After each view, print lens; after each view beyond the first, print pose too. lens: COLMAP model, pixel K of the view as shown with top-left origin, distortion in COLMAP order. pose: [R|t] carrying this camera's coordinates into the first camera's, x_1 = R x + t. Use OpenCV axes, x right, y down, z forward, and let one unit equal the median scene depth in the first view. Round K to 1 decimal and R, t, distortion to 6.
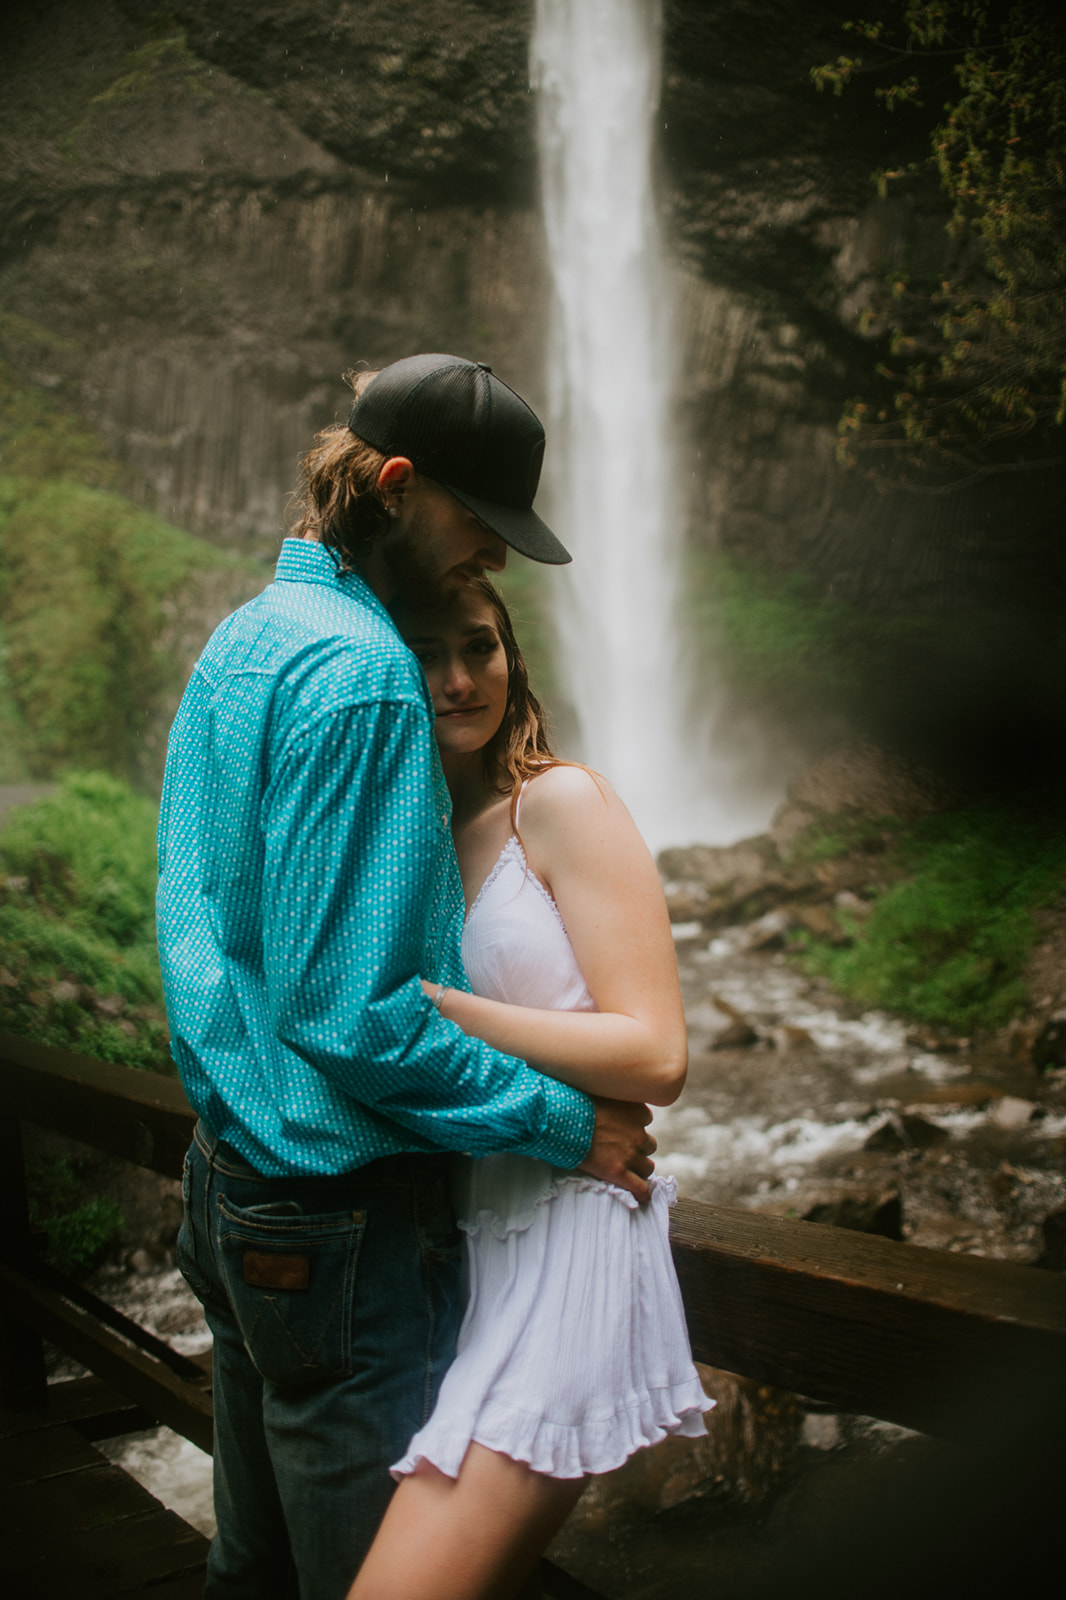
lens RADIAL K [[1629.9, 0, 534.4], [0, 1629.9, 809.4], [0, 0, 1]] dist [-0.133140, 0.000000]
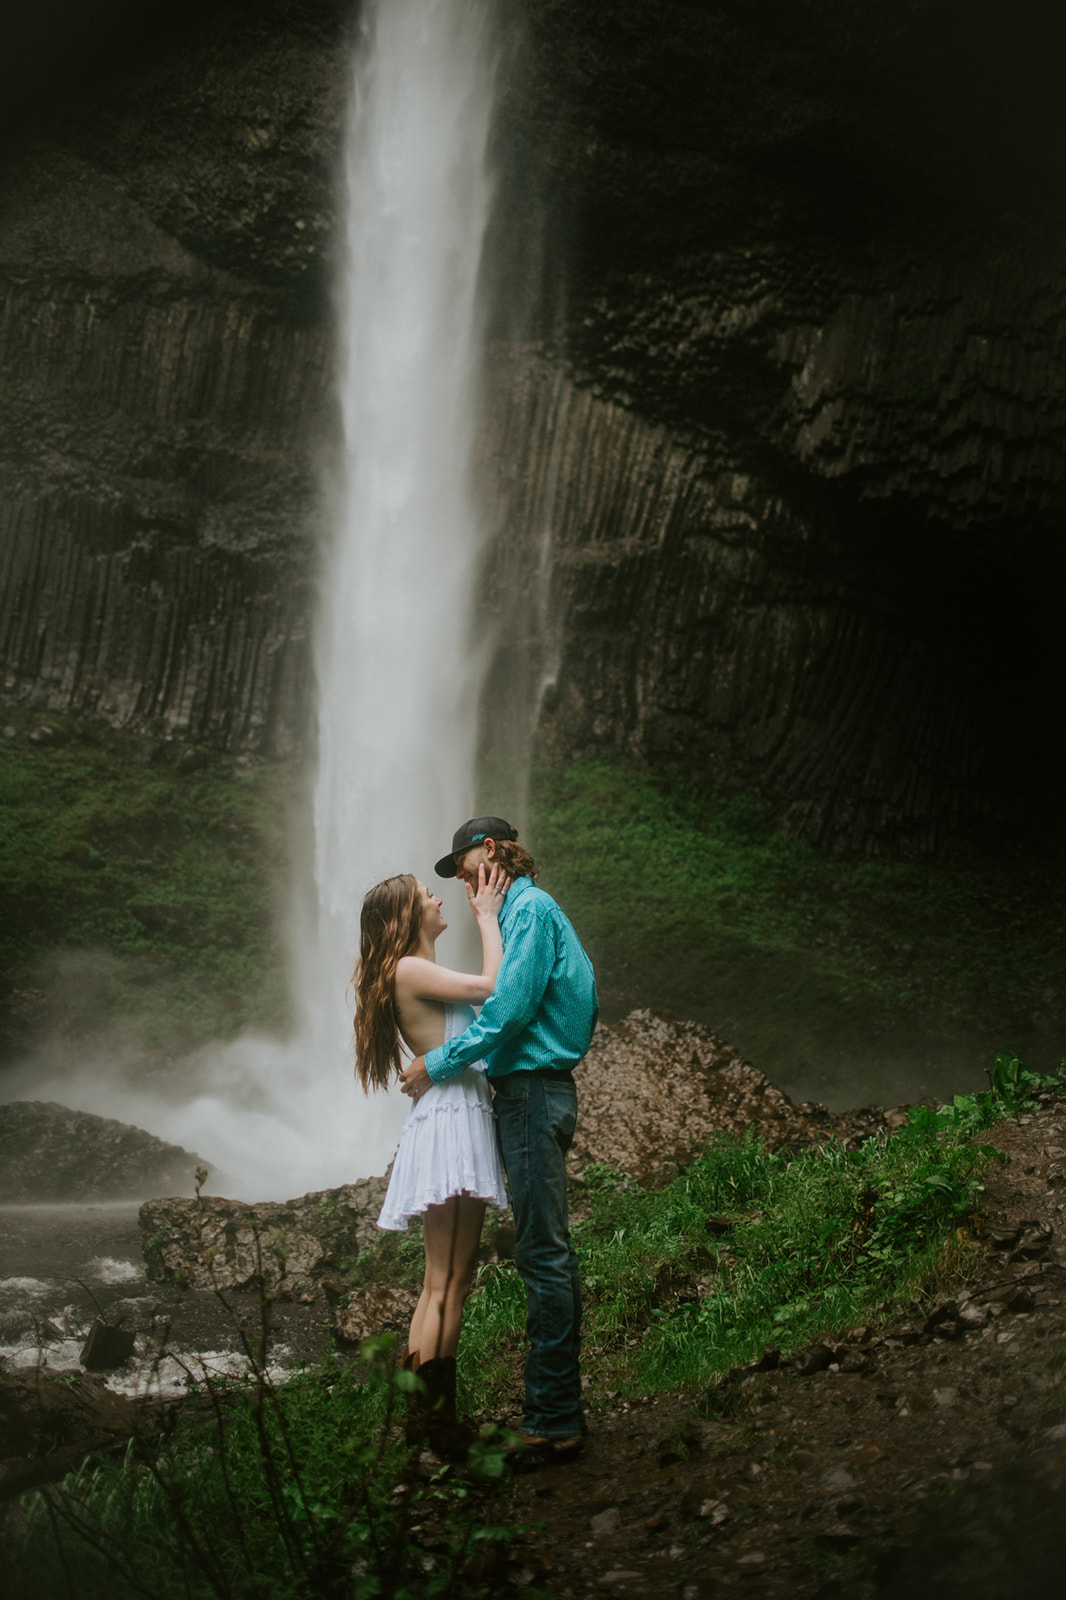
lens RADIAL K [[1629.9, 0, 531.4], [0, 1629.9, 810.1], [0, 0, 1]] dist [-0.133140, 0.000000]
pose [[0.997201, 0.056802, -0.048616, 0.104071], [-0.063979, 0.984755, -0.161754, -0.011220], [0.038687, 0.164412, 0.985633, 0.255177]]
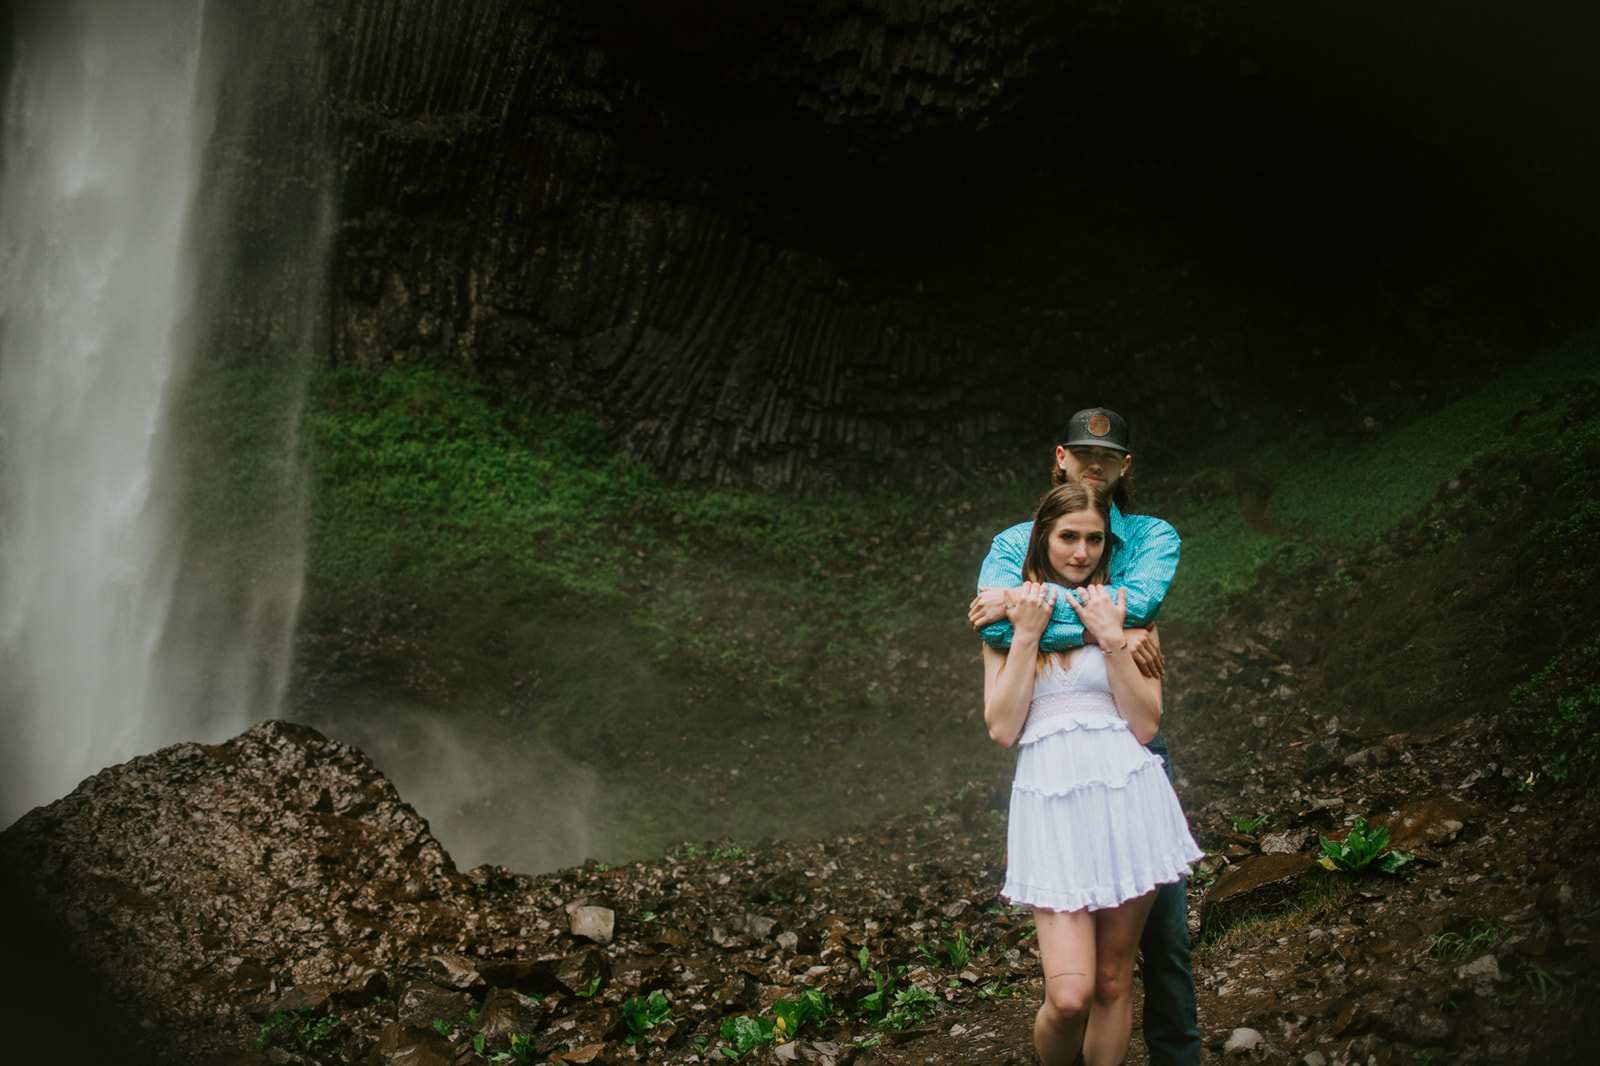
lens RADIAL K [[1629.9, 0, 803.1], [0, 1629.9, 533.2], [0, 0, 1]] dist [-0.133140, 0.000000]
pose [[0.979577, 0.089842, 0.179881, 0.138628], [-0.070998, 0.991548, -0.108594, -0.030478], [-0.188116, 0.093605, 0.977676, 0.335600]]
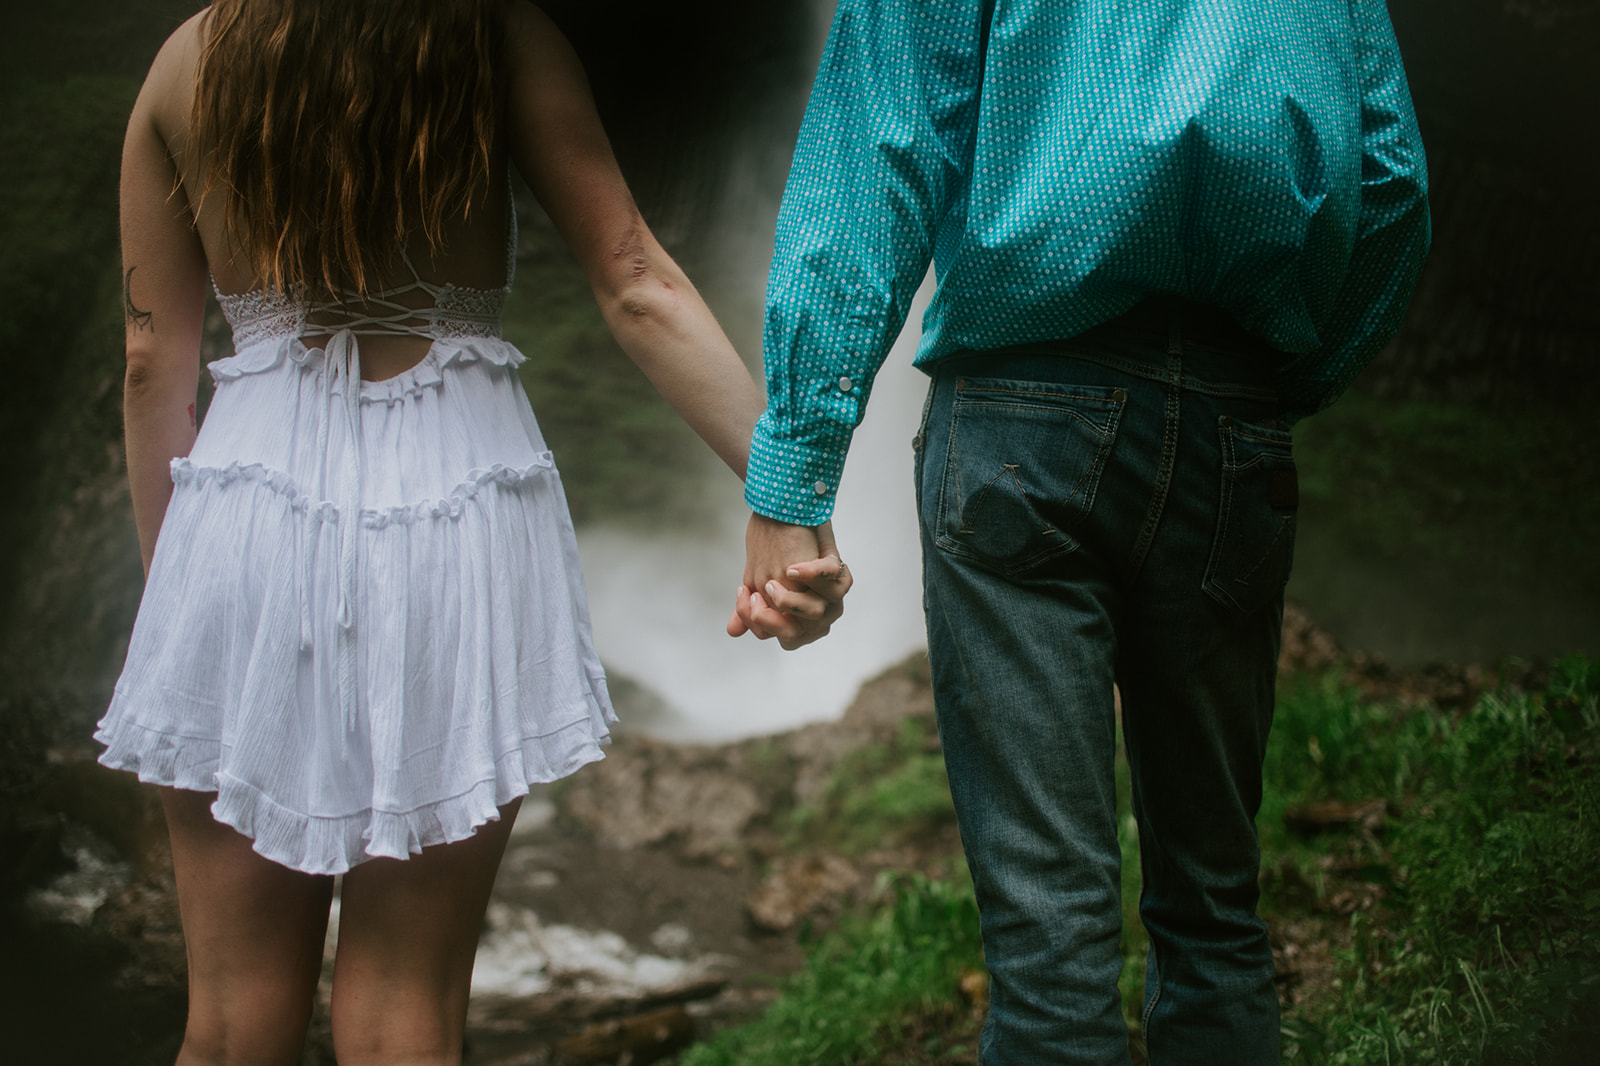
lens RADIAL K [[1629.9, 0, 810.4], [0, 1629.9, 520.0], [0, 0, 1]] dist [-0.133140, 0.000000]
pose [[0.978356, 0.095453, -0.183599, 0.104361], [-0.106775, 0.992881, -0.052779, -0.008247], [0.177254, 0.071241, 0.981583, 0.302083]]
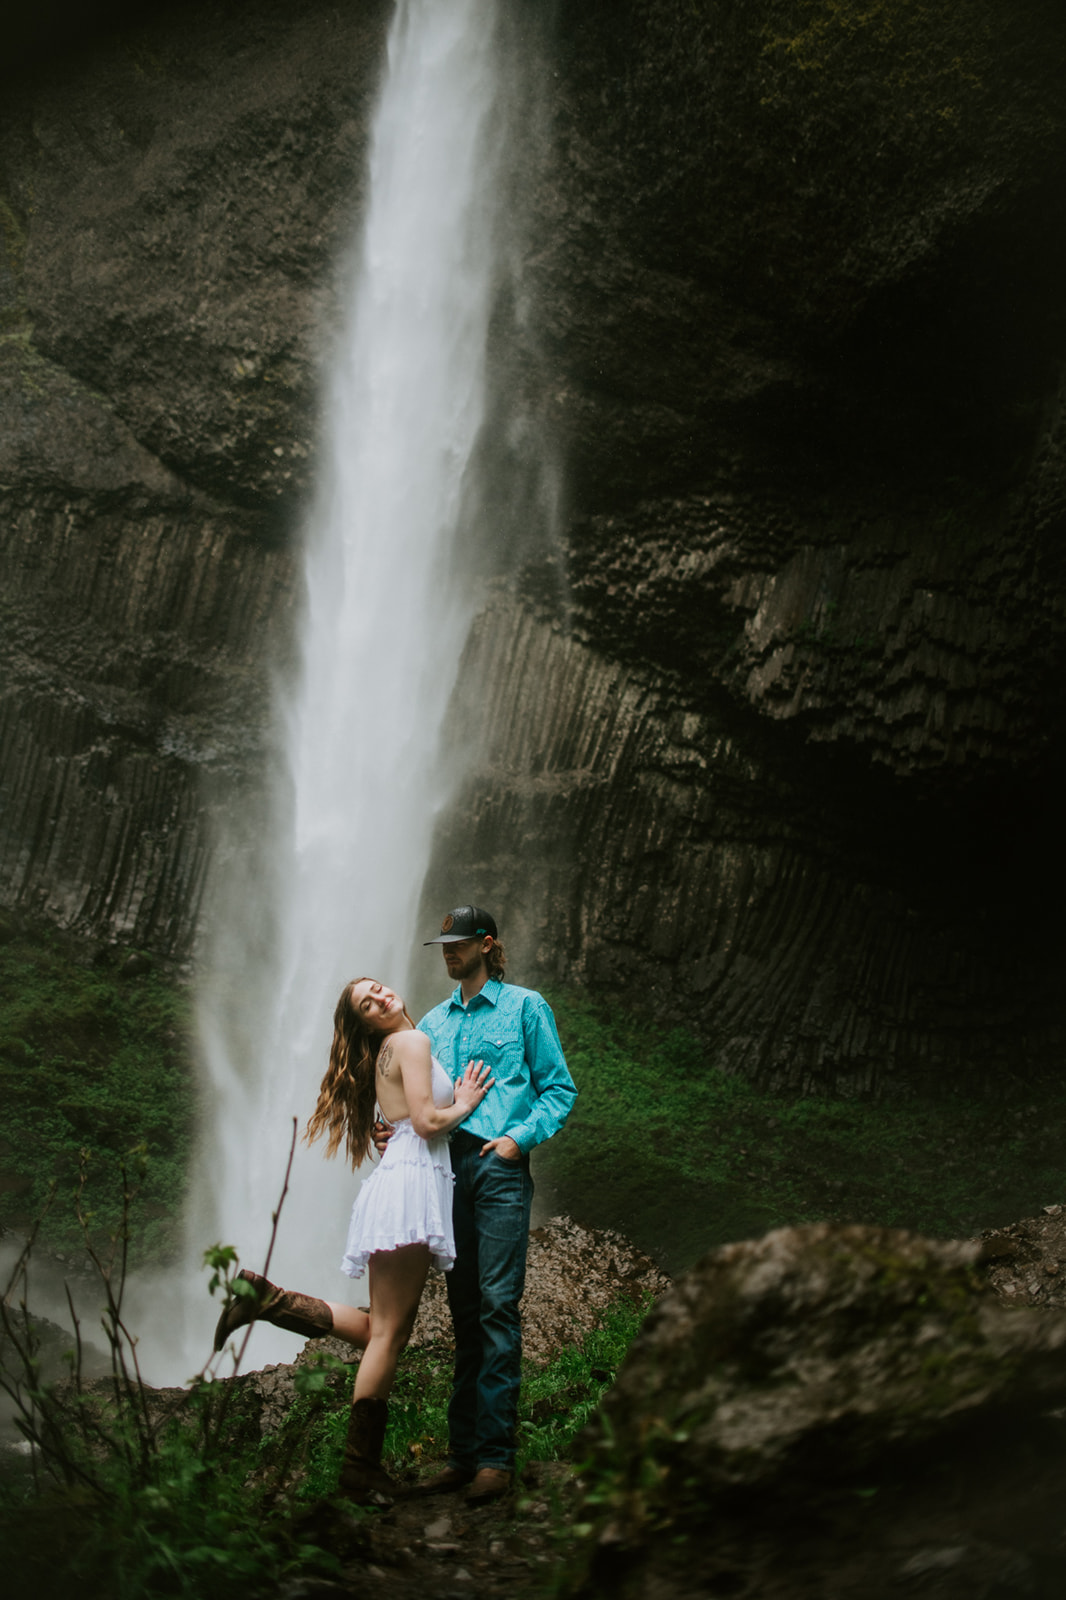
lens RADIAL K [[1629.9, 0, 531.2], [0, 1629.9, 800.3], [0, 0, 1]] dist [-0.133140, 0.000000]
pose [[0.994388, 0.101285, -0.030560, 0.107373], [-0.105765, 0.944797, -0.310118, -0.004644], [-0.002537, 0.311610, 0.950207, 0.249875]]
